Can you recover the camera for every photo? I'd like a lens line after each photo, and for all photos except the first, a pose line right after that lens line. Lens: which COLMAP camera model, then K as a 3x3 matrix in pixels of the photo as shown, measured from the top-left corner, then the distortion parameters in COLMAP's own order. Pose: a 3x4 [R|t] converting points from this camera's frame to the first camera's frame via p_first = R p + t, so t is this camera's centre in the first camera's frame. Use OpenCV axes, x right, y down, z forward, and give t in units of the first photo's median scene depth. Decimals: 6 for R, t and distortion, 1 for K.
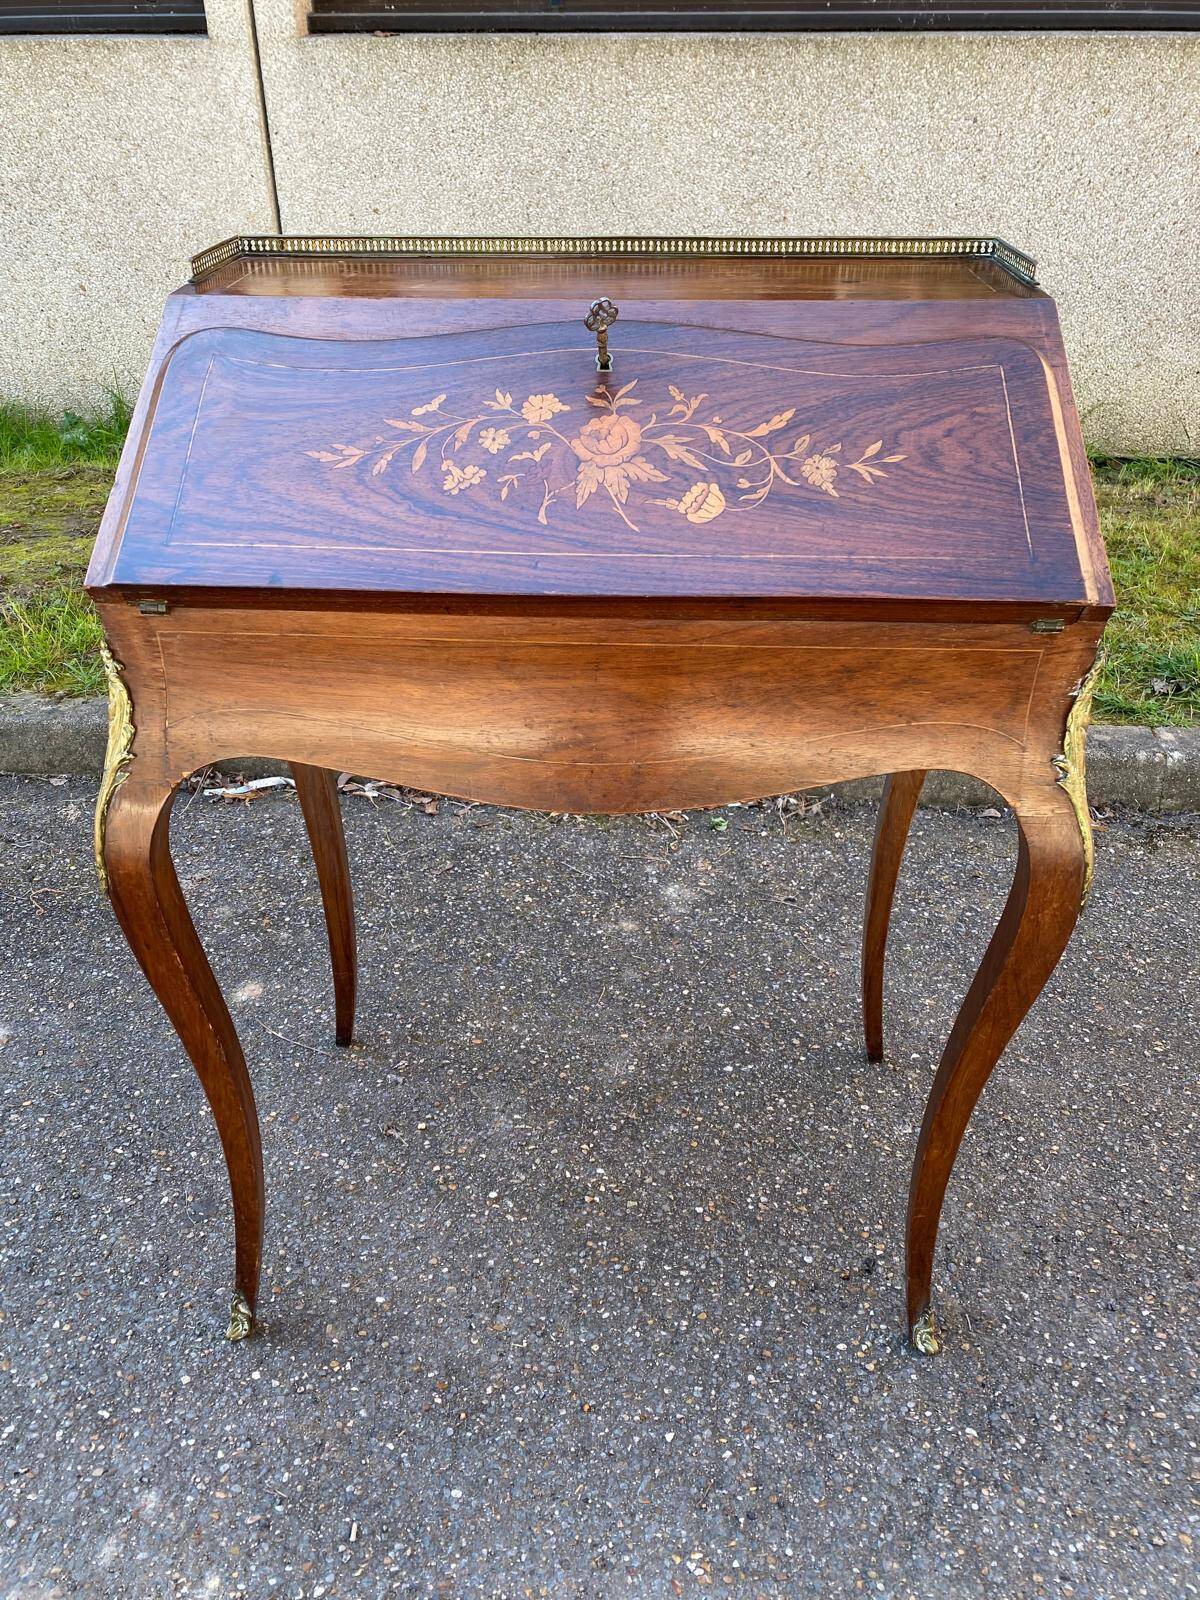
lens RADIAL K [[1230.0, 0, 602.8], [0, 1230.0, 804.2], [0, 0, 1]] dist [0.016677, -0.012133]
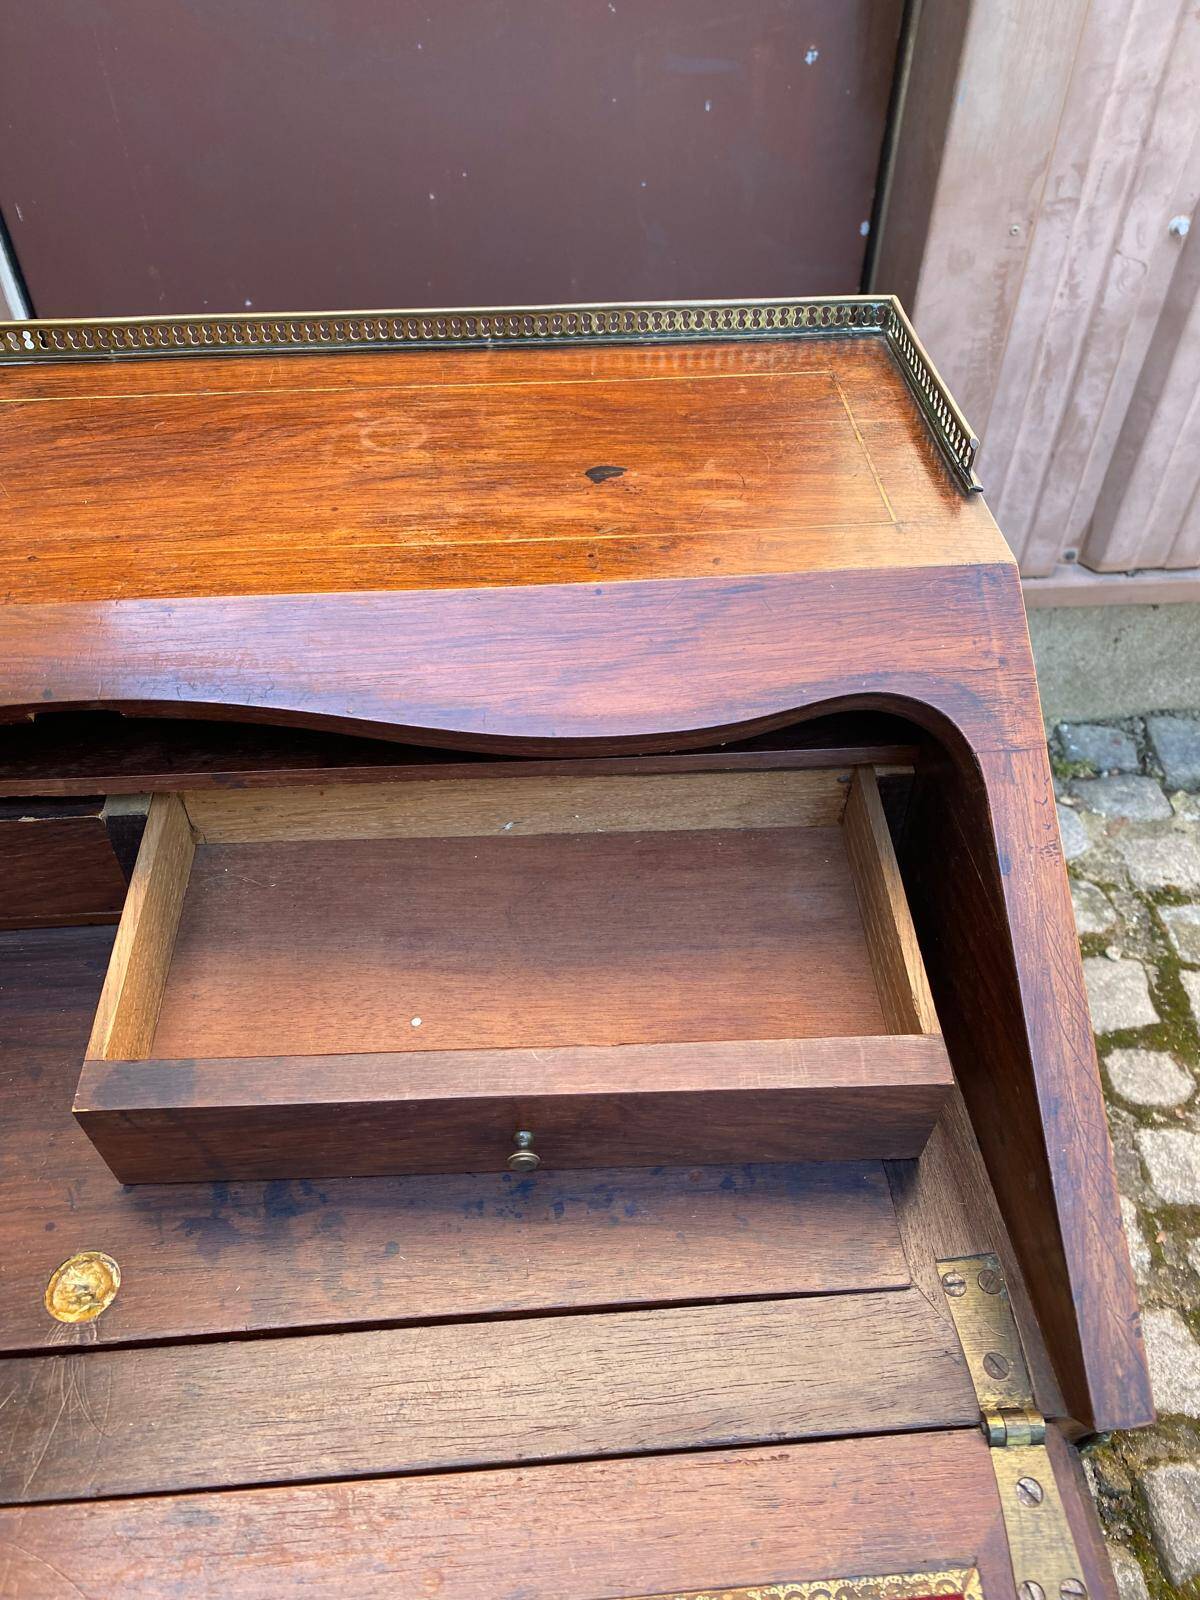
lens RADIAL K [[1230.0, 0, 618.4], [0, 1230.0, 786.5], [0, 0, 1]] dist [0.016677, -0.012133]
pose [[0.991992, -0.081077, 0.096844, 0.167985], [0.057296, 0.972202, 0.227025, -0.468712], [-0.112559, -0.219659, 0.969062, 0.564231]]
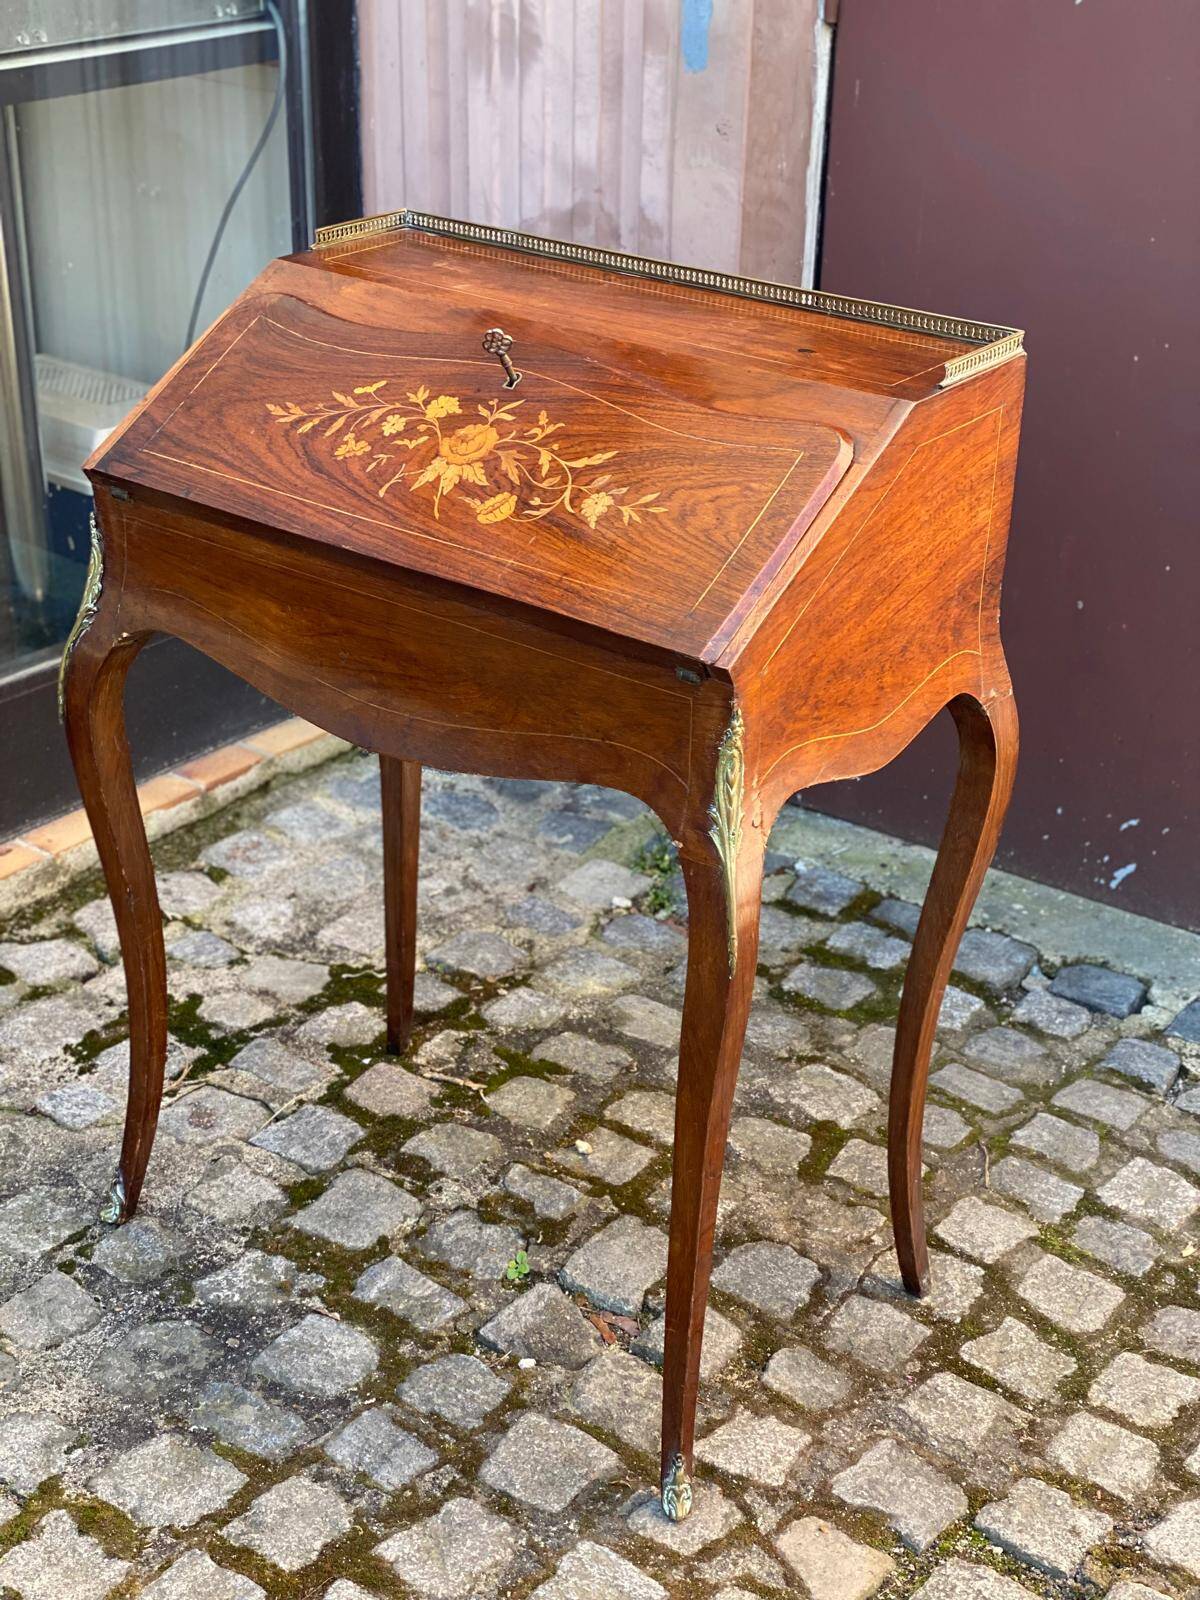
lens RADIAL K [[2418.0, 0, 577.3], [0, 2418.0, 795.9], [0, 0, 1]] dist [0.095691, 0.000000]
pose [[0.818928, 0.269930, -0.506453, 1.320962], [-0.329746, 0.943584, -0.030284, 0.054023], [0.469706, 0.191801, 0.861736, -0.853340]]
